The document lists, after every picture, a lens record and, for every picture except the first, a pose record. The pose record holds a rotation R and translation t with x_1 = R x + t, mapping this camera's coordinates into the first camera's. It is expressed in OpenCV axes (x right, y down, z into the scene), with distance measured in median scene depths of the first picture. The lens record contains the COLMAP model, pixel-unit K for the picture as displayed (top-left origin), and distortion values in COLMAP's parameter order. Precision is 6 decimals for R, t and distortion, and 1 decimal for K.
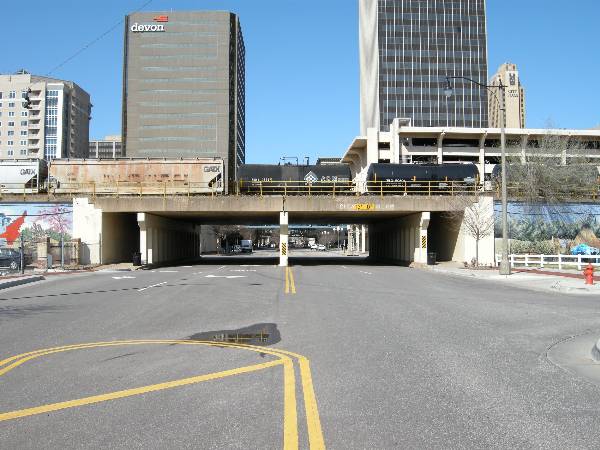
lens RADIAL K [[623.0, 0, 297.2], [0, 623.0, 230.3], [0, 0, 1]] dist [-0.159188, 0.016046]
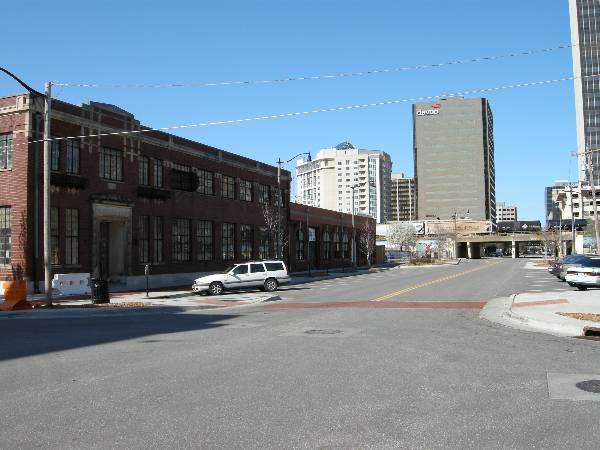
lens RADIAL K [[623.0, 0, 297.2], [0, 623.0, 230.3], [0, 0, 1]] dist [-0.159188, 0.016046]
pose [[0.923988, -0.021438, -0.381820, 0.040731], [0.015683, 0.999712, -0.018179, -0.011785], [0.382100, 0.010809, 0.924058, -0.624973]]
